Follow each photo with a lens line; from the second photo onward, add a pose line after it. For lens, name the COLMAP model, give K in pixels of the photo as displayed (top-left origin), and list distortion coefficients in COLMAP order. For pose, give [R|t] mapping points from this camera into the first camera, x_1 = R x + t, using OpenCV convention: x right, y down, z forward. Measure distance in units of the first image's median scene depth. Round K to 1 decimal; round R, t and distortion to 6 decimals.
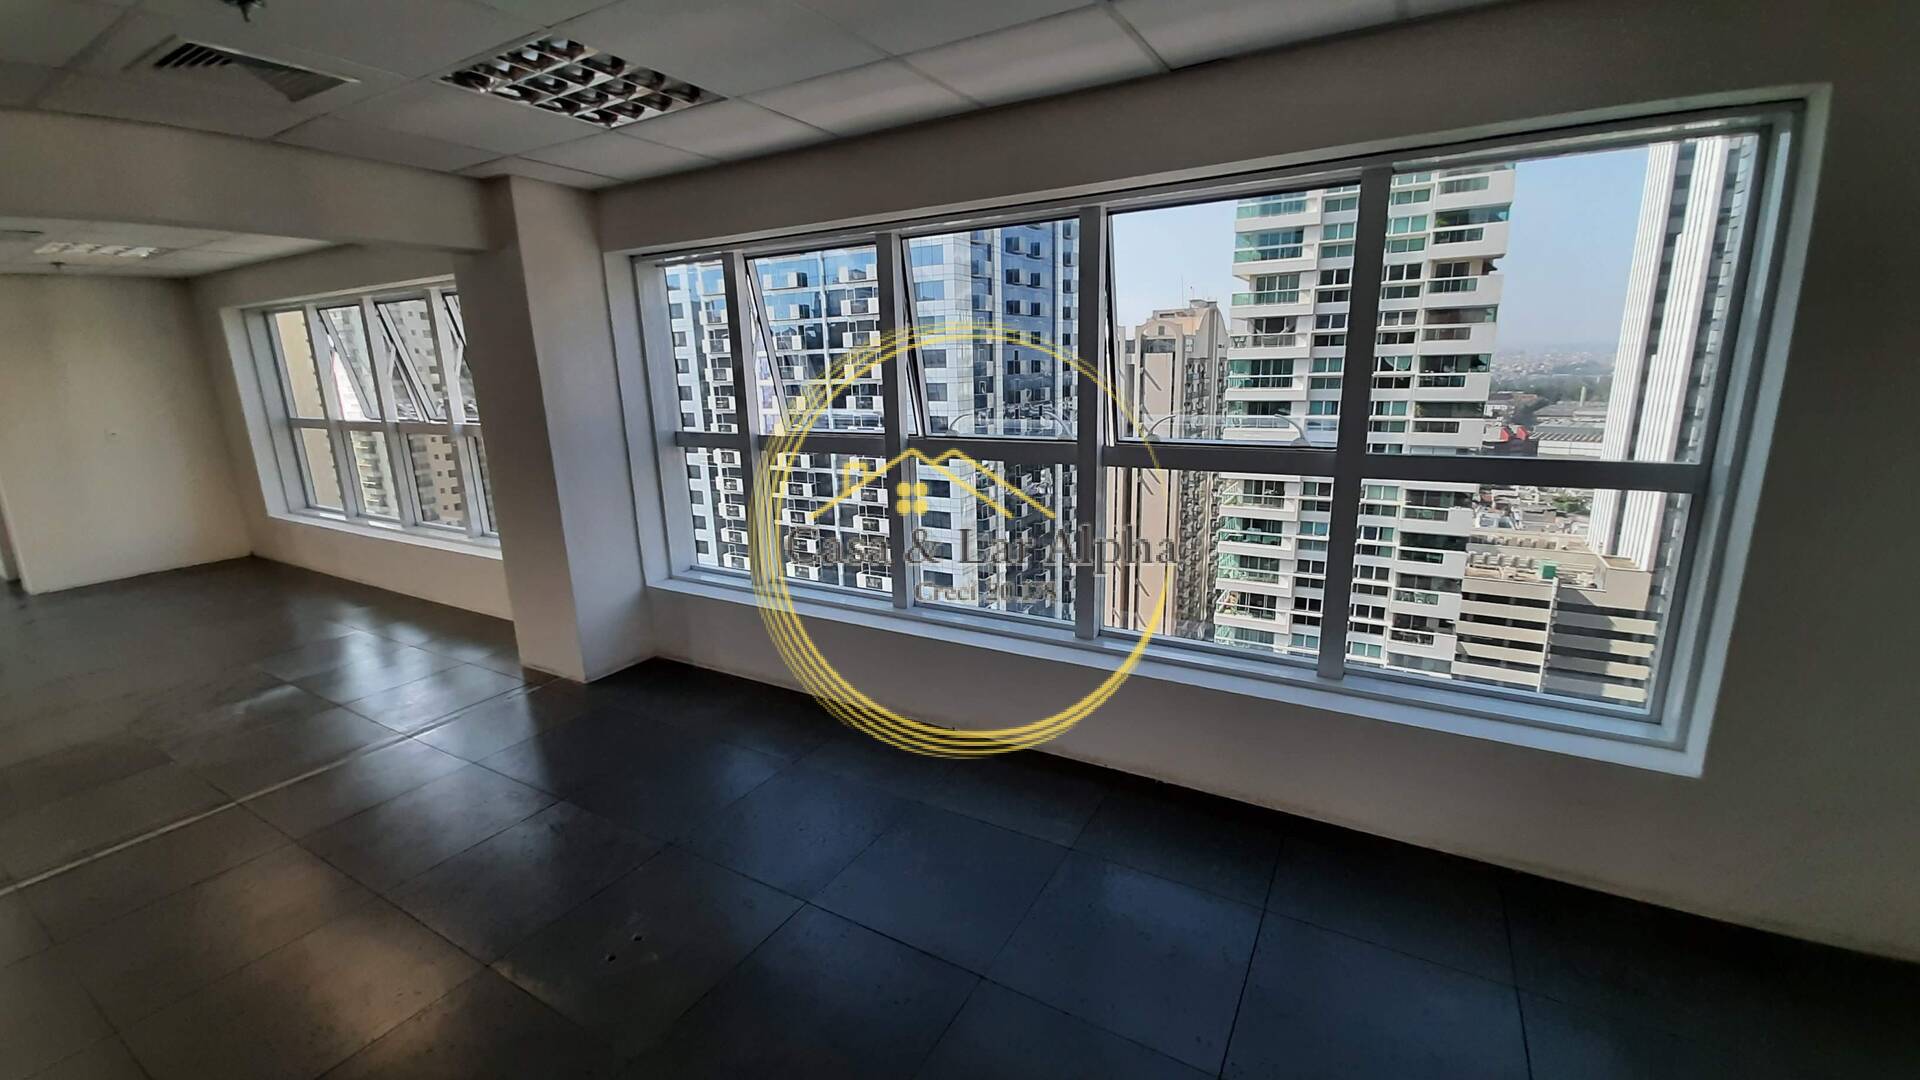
lens RADIAL K [[761.7, 0, 962.7], [0, 761.7, 530.6], [0, 0, 1]] dist [0.033923, -0.019116]
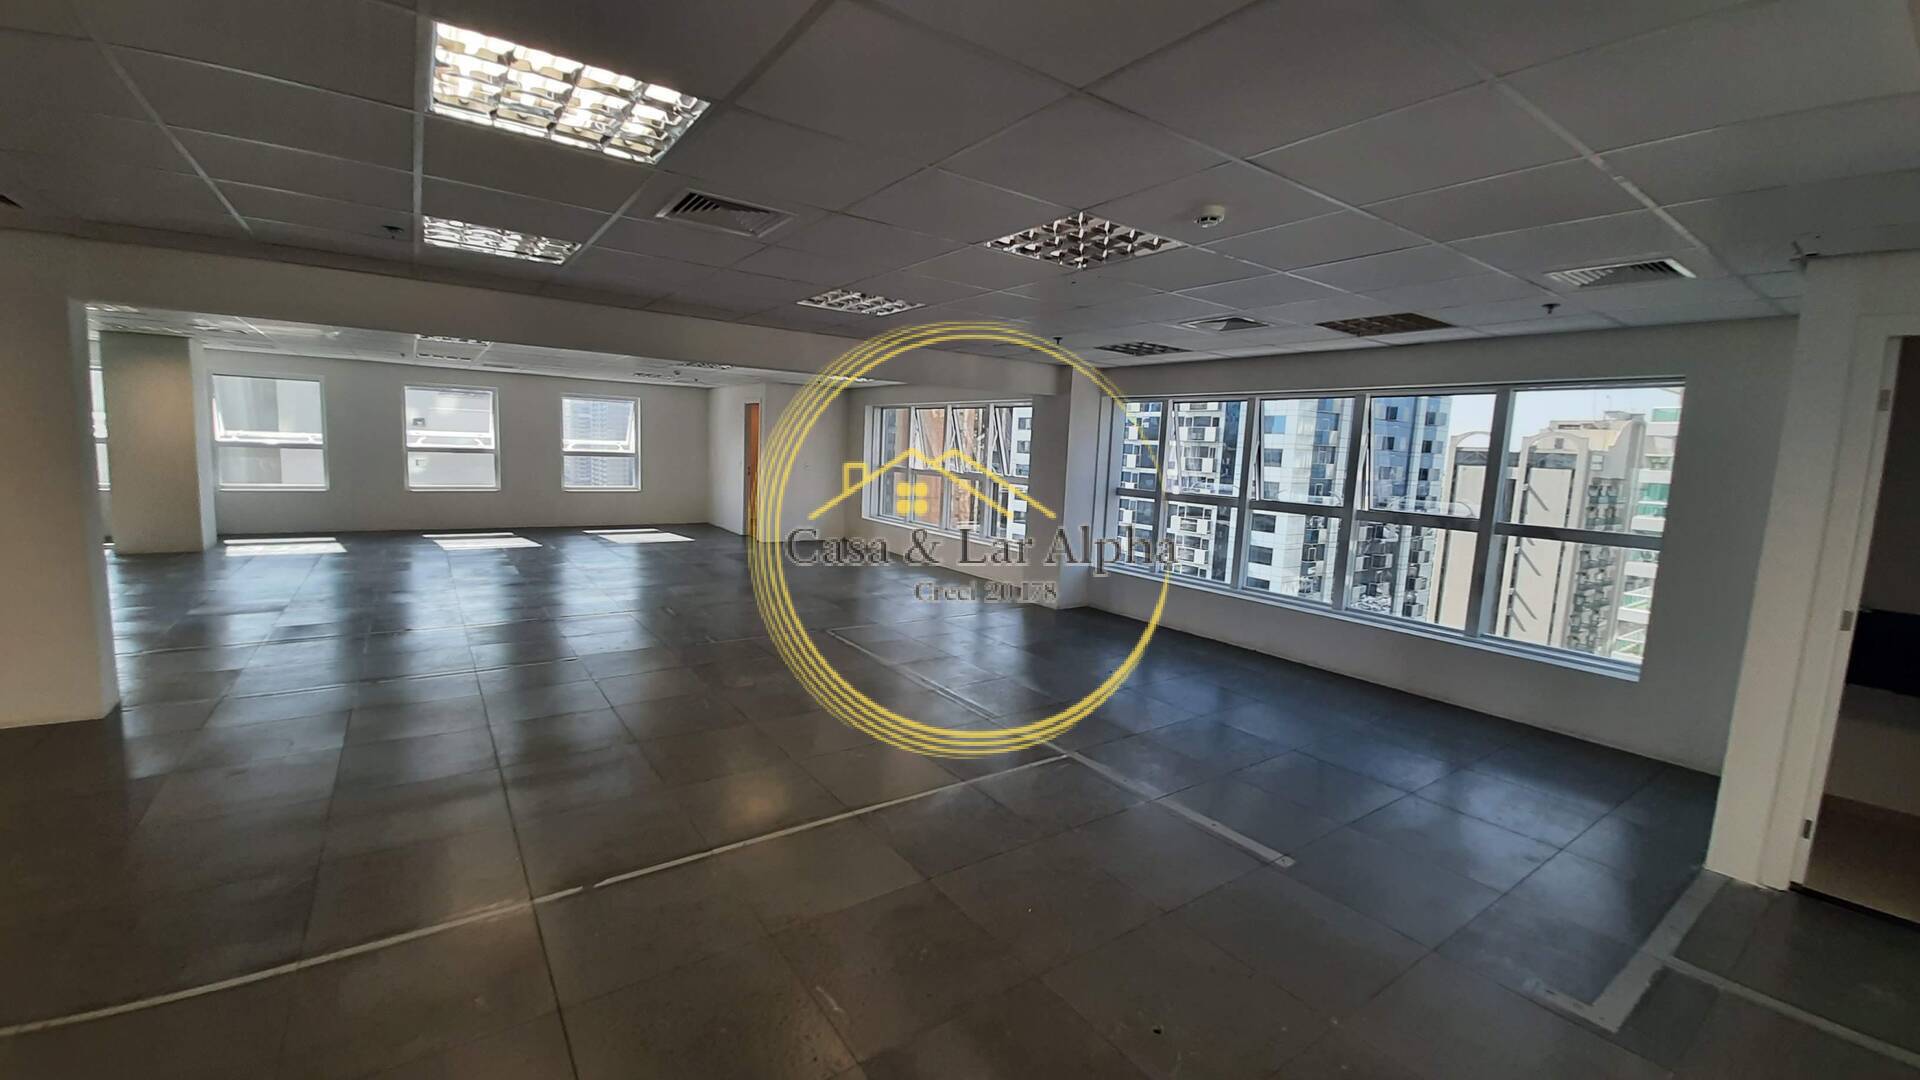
lens RADIAL K [[732.7, 0, 960.0], [0, 732.7, 540.0], [0, 0, 1]] dist [-0.000218, -0.000013]
pose [[0.904761, 0.115229, -0.410036, 0.017836], [-0.154048, 0.986065, -0.062805, 0.117280], [0.397086, 0.119989, 0.909904, -0.530696]]
